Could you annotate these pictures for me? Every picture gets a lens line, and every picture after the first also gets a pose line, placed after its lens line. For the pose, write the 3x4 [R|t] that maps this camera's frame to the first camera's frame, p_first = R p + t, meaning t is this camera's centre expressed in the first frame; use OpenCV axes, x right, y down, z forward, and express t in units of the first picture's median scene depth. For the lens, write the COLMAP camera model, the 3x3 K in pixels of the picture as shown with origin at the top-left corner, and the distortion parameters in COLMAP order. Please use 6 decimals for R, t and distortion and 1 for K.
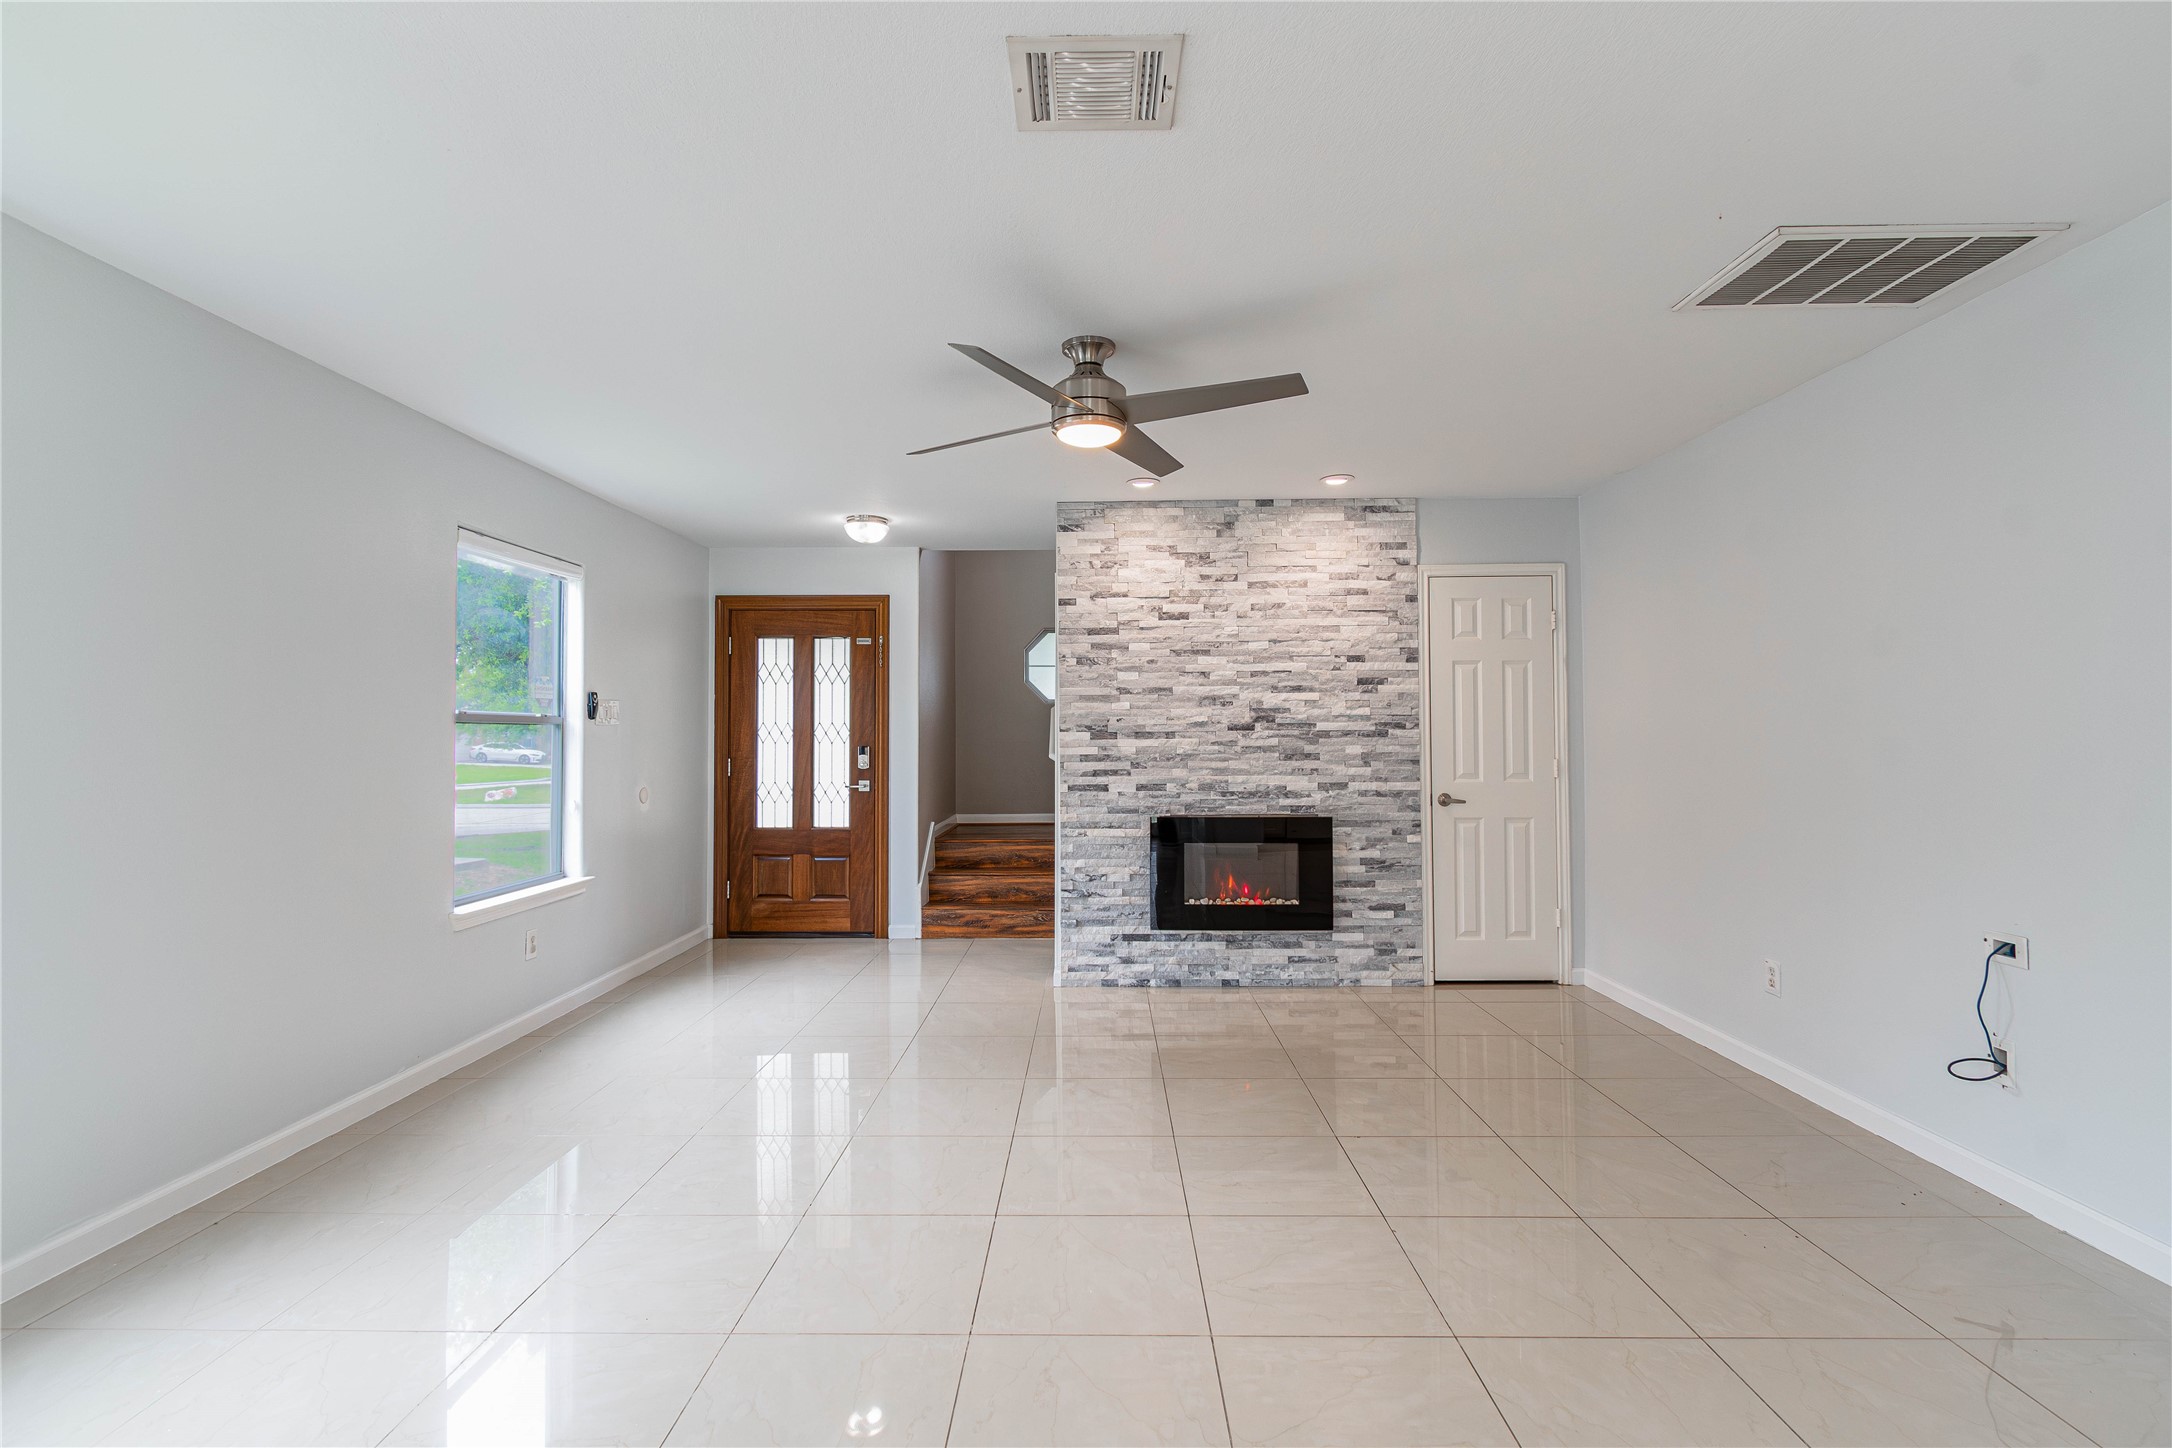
lens RADIAL K [[971.8, 0, 1085.1], [0, 971.8, 728.9], [0, 0, 1]] dist [-0.003131, -0.000209]
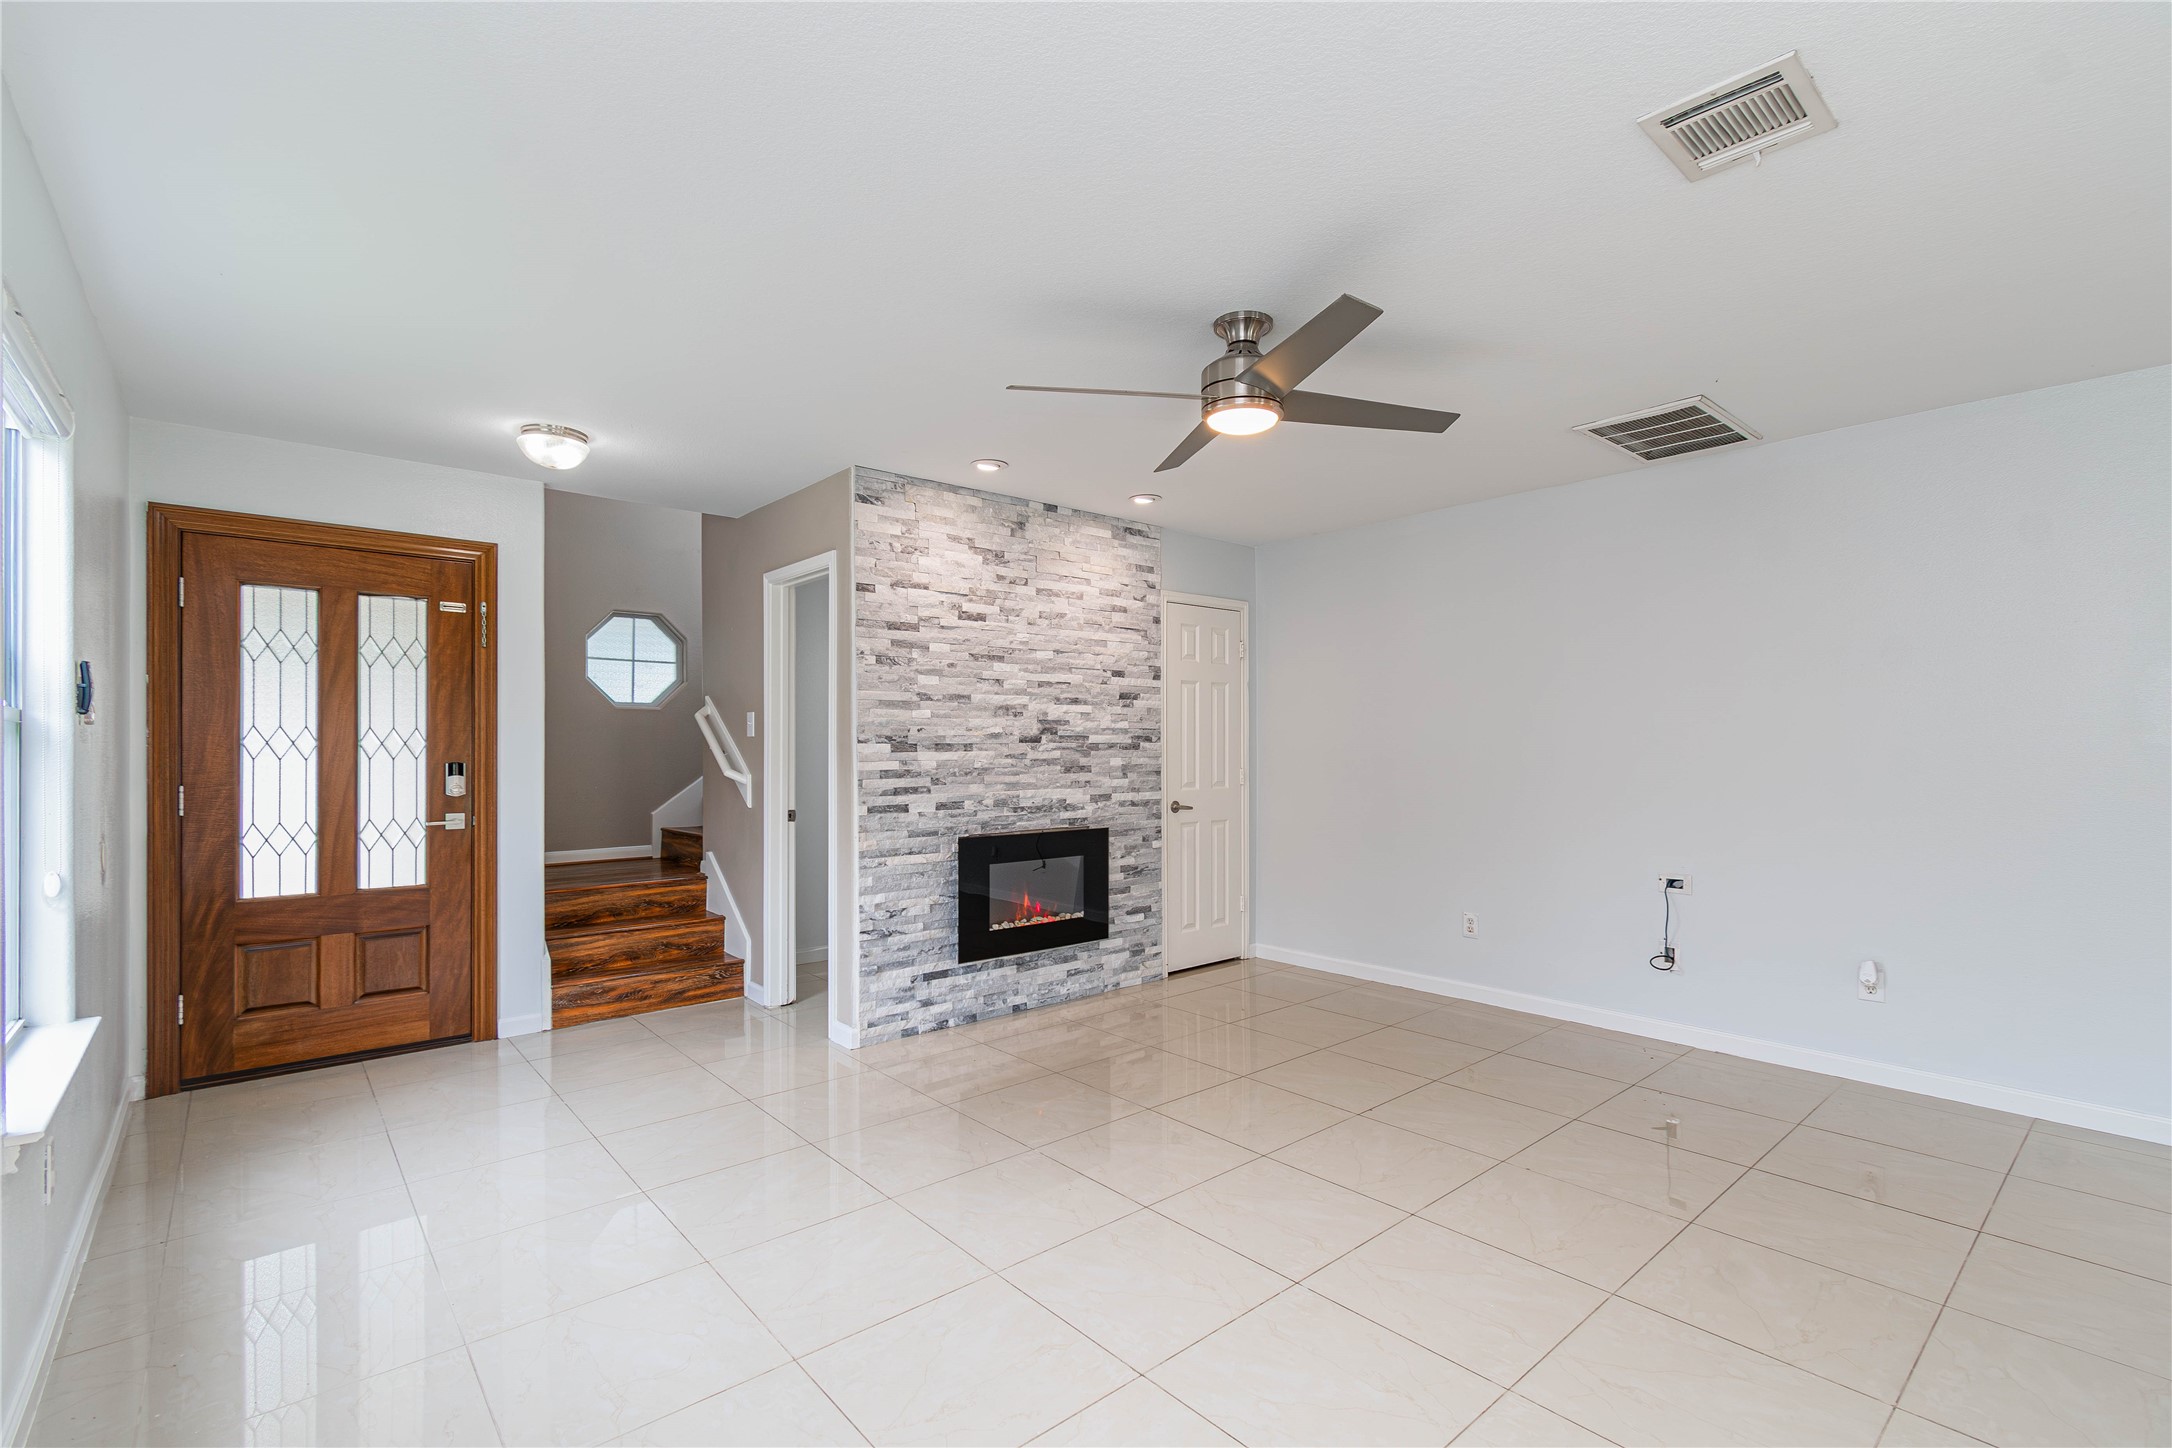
lens RADIAL K [[971.8, 0, 1110.5], [0, 971.8, 758.9], [0, 0, 1]] dist [-0.003131, -0.000209]
pose [[0.742497, -0.005850, 0.669824, -0.420829], [-0.006059, 0.999862, 0.015448, 0.002264], [-0.669822, -0.015528, 0.742359, 0.236394]]
